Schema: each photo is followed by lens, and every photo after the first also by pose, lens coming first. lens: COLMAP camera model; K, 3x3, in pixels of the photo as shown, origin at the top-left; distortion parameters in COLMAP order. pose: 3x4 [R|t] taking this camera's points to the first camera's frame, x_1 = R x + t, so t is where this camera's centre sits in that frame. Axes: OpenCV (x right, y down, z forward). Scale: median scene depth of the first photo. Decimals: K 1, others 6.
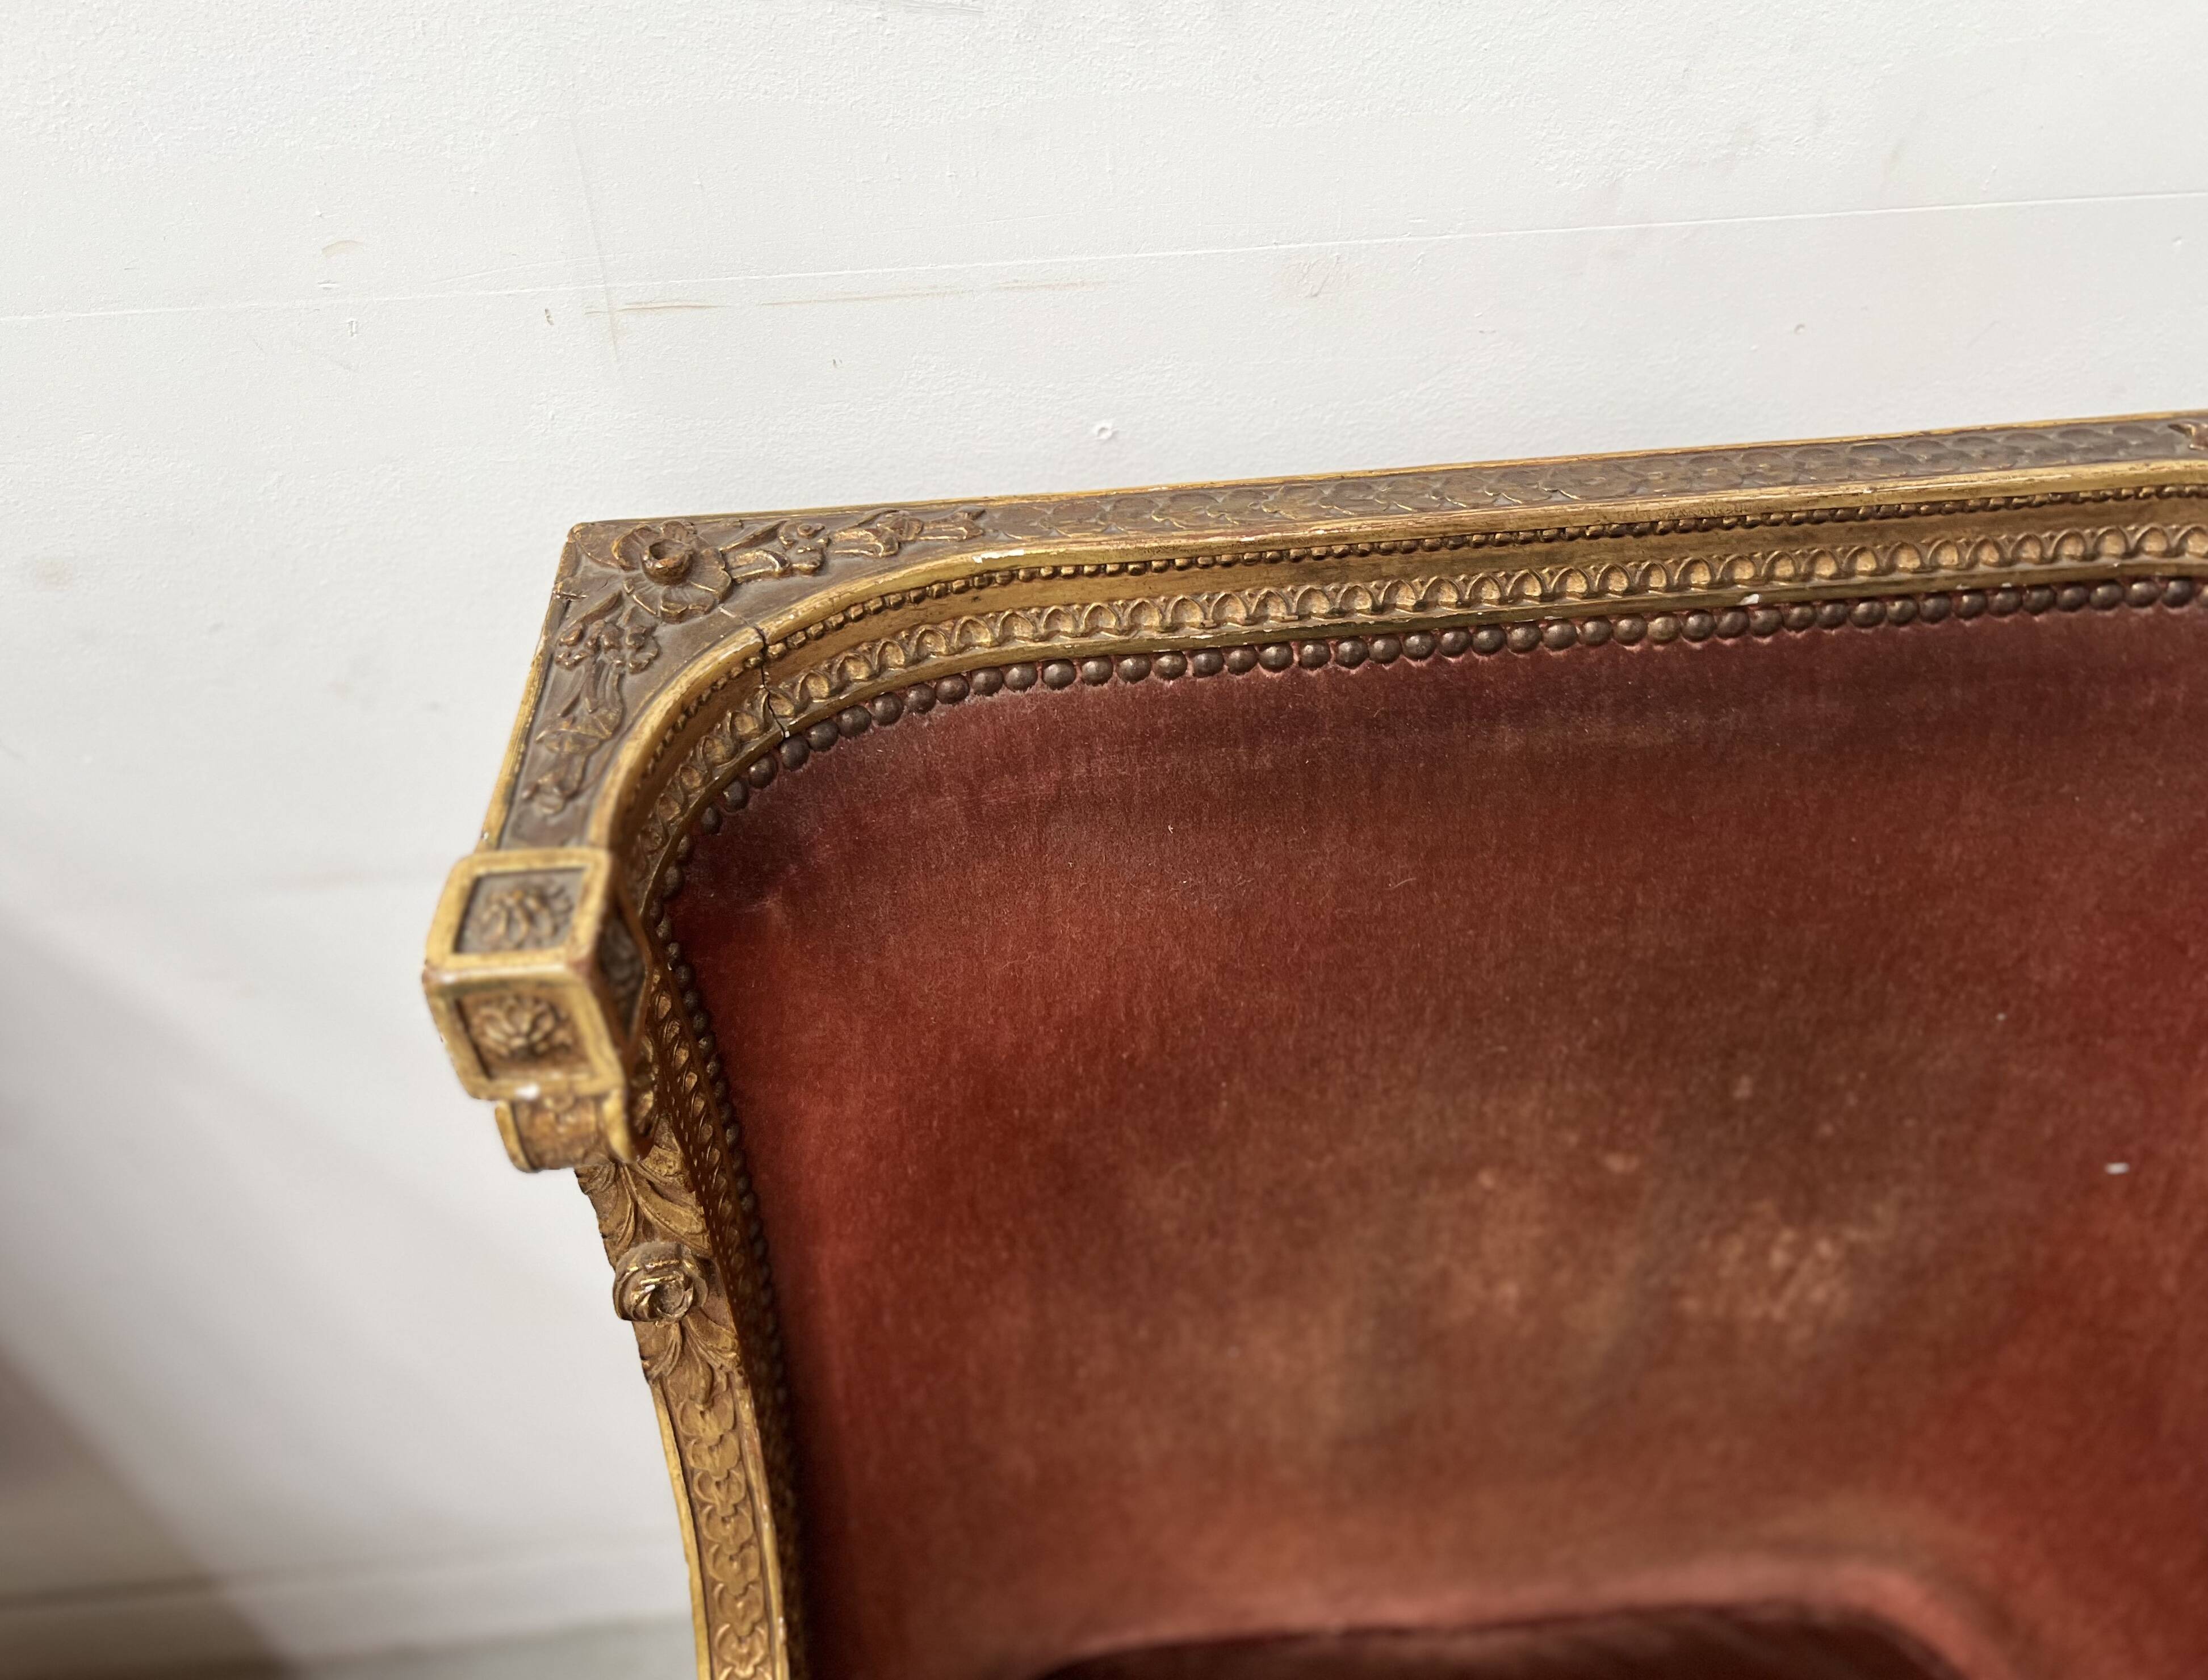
lens RADIAL K [[1644.9, 0, 1073.3], [0, 1644.9, 811.6], [0, 0, 1]] dist [0.118777, -0.292844]
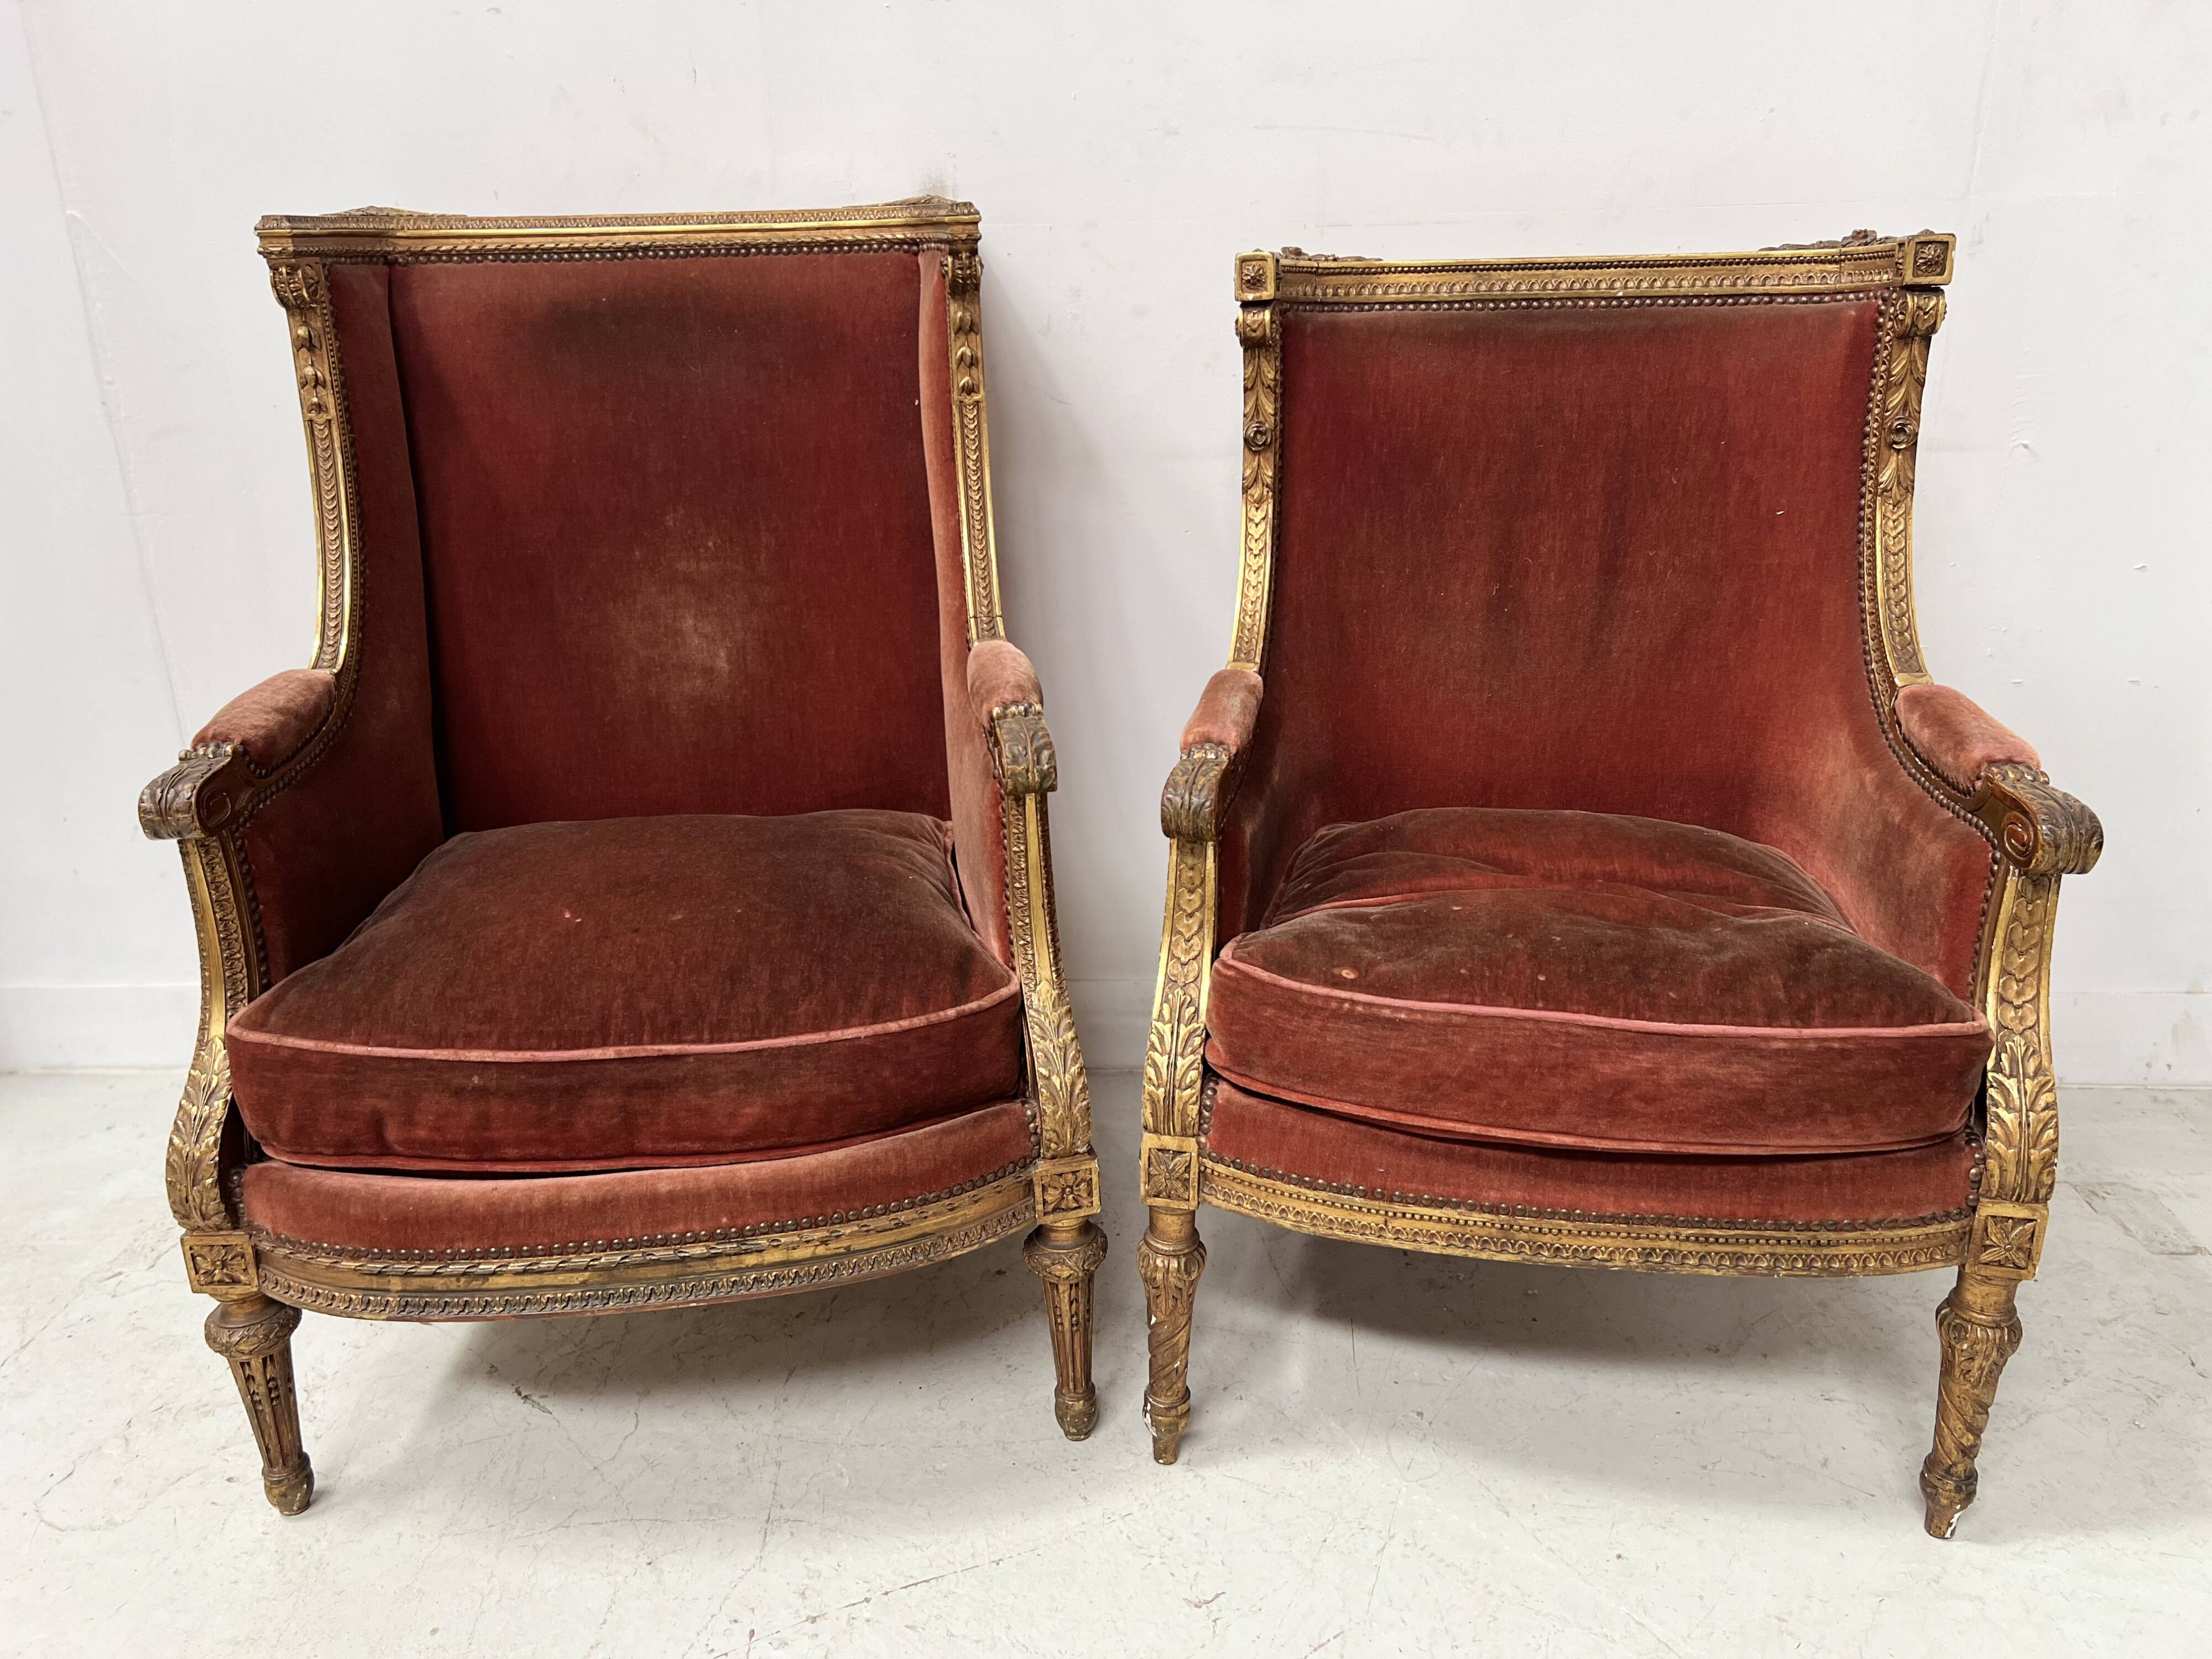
lens RADIAL K [[1634.8, 0, 1118.2], [0, 1634.8, 843.6], [0, 0, 1]] dist [0.030398, -0.031028]
pose [[0.963142, 0.089248, -0.253755, 0.361885], [-0.190201, 0.893025, -0.407836, 2.238558], [0.190211, 0.441068, 0.877085, -1.459627]]
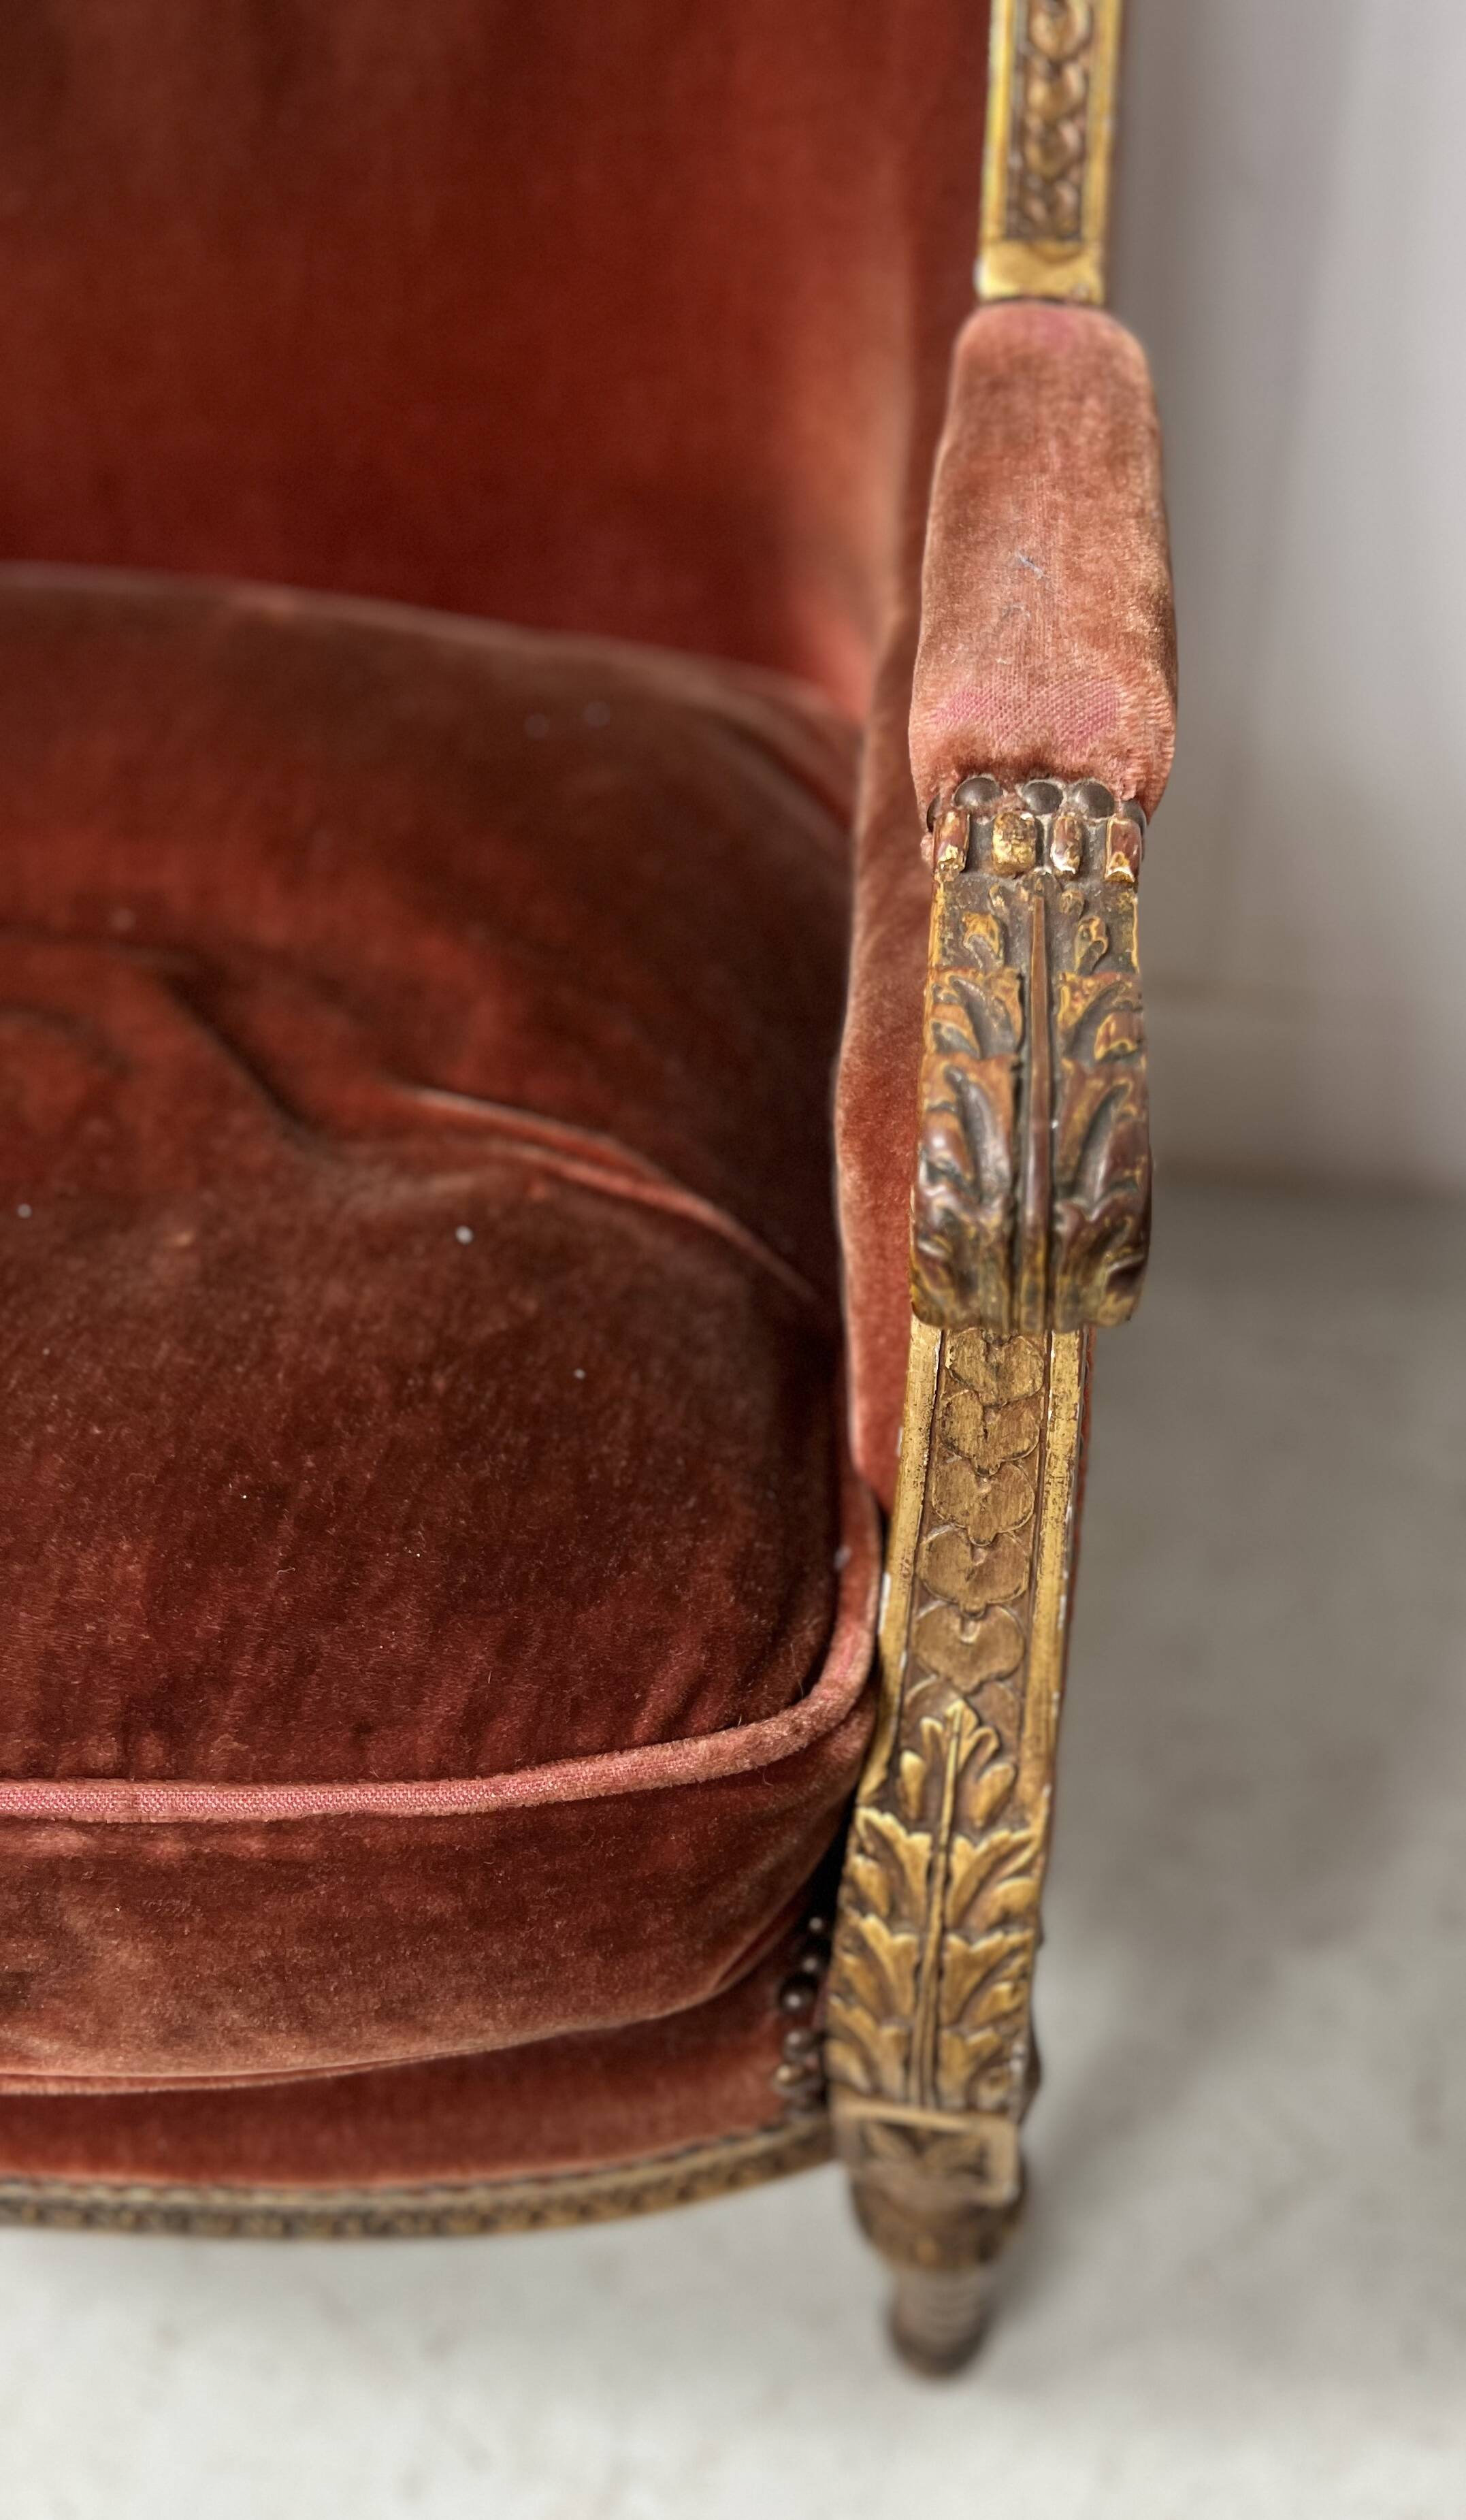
lens RADIAL K [[2025.6, 0, 1056.8], [0, 2025.6, 1333.9], [0, 0, 1]] dist [0.024890, 0.000803]
pose [[0.978343, 0.181300, -0.099875, 1.129033], [-0.173780, 0.981569, 0.079517, 1.041489], [0.112451, -0.060439, 0.991818, 0.070829]]
